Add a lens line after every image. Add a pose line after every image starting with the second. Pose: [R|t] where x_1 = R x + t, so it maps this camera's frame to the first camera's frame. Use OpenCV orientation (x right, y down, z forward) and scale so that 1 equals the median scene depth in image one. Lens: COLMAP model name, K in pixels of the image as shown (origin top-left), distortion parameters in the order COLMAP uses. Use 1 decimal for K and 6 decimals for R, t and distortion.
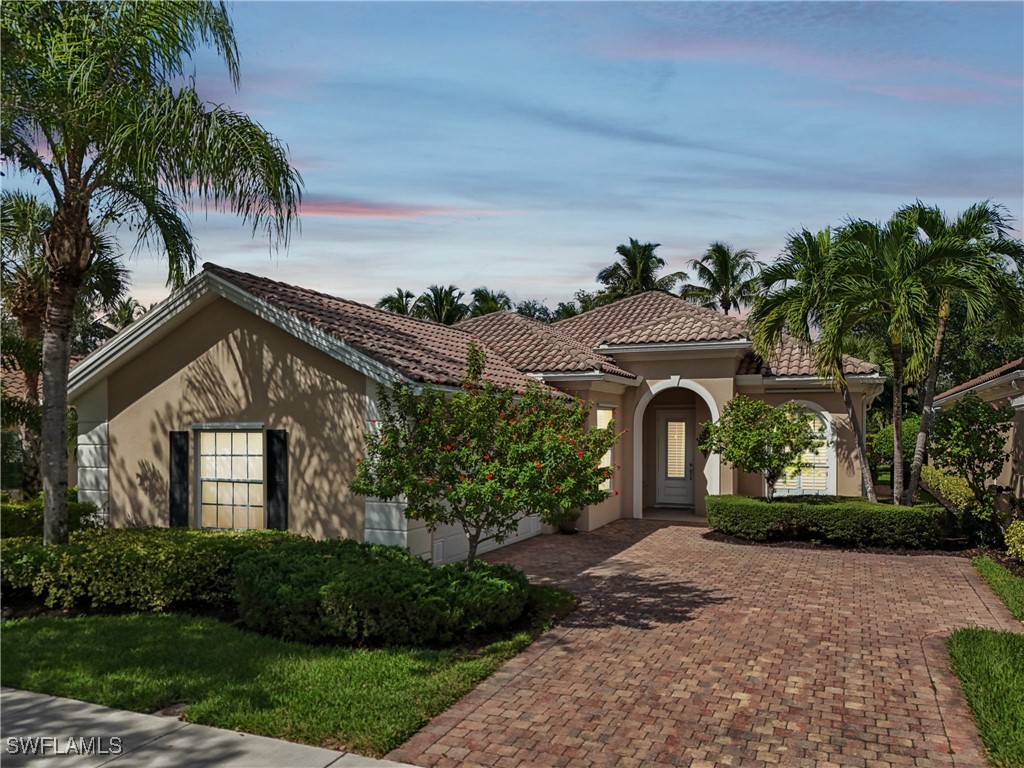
lens RADIAL K [[848.0, 0, 491.0], [0, 848.0, 411.8], [0, 0, 1]] dist [0.065043, -0.084105]
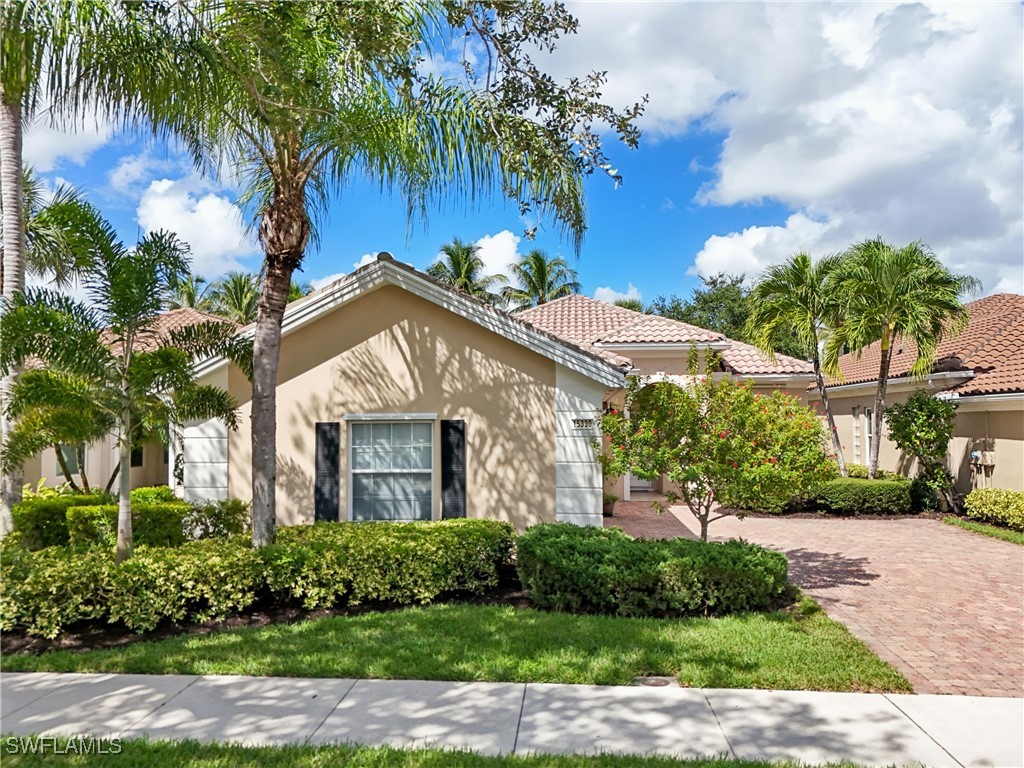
lens RADIAL K [[834.6, 0, 512.0], [0, 834.6, 384.0], [0, 0, 1]] dist [0.103587, -0.131481]
pose [[0.937499, 0.009705, 0.347853, -0.543372], [-0.000999, 0.999682, -0.025197, 0.002592], [-0.347987, 0.023275, 0.937210, 0.039243]]
